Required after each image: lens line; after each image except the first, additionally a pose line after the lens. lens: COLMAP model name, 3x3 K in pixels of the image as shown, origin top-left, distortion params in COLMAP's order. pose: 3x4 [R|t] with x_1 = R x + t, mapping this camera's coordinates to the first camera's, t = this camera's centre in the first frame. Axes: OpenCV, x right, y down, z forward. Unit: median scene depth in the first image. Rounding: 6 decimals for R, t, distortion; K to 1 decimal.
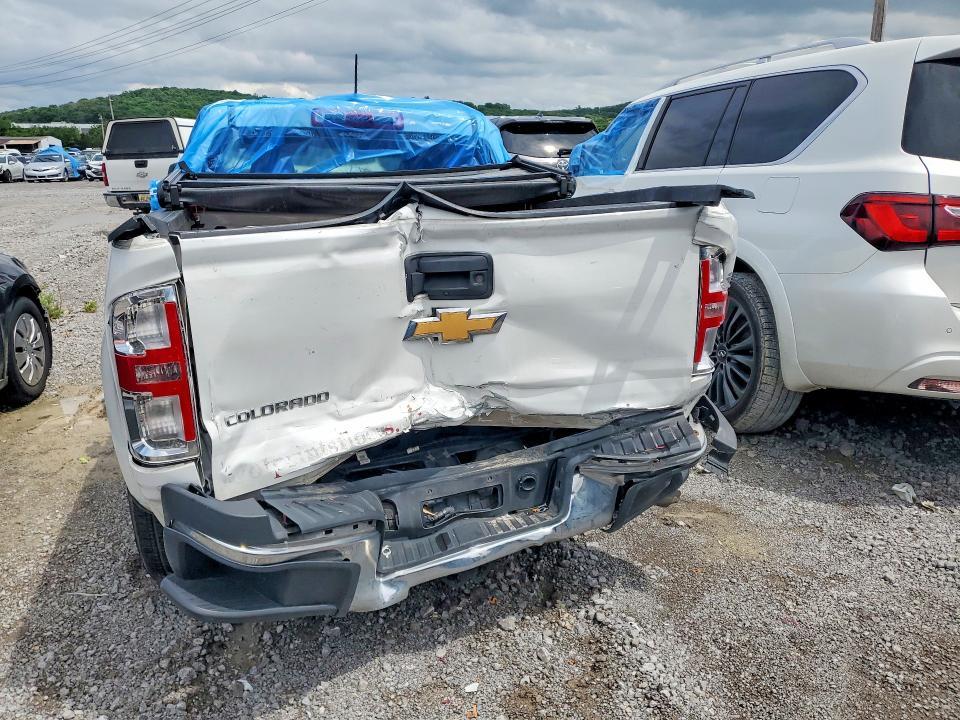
lens RADIAL K [[760.9, 0, 480.0], [0, 760.9, 360.0], [0, 0, 1]] dist [0.040989, -0.114298]
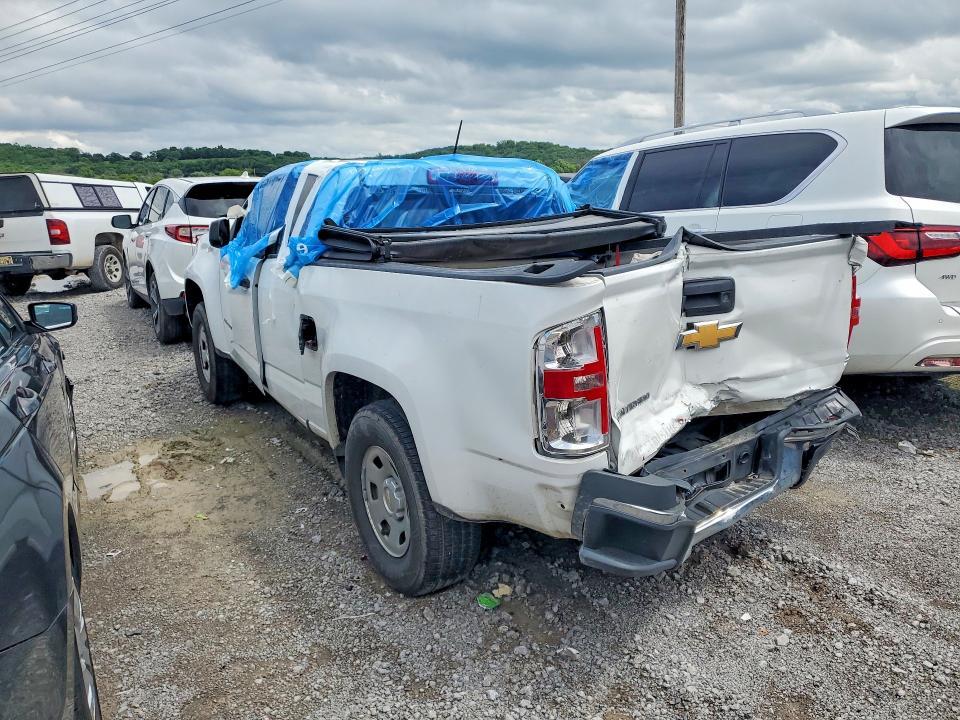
lens RADIAL K [[836.6, 0, 407.0], [0, 836.6, 360.7], [0, 0, 1]] dist [0.072771, -0.175354]
pose [[0.954137, -0.081311, 0.288115, -0.715350], [0.102383, 0.993005, -0.058814, 0.022050], [-0.281317, 0.085615, 0.955788, -0.162302]]
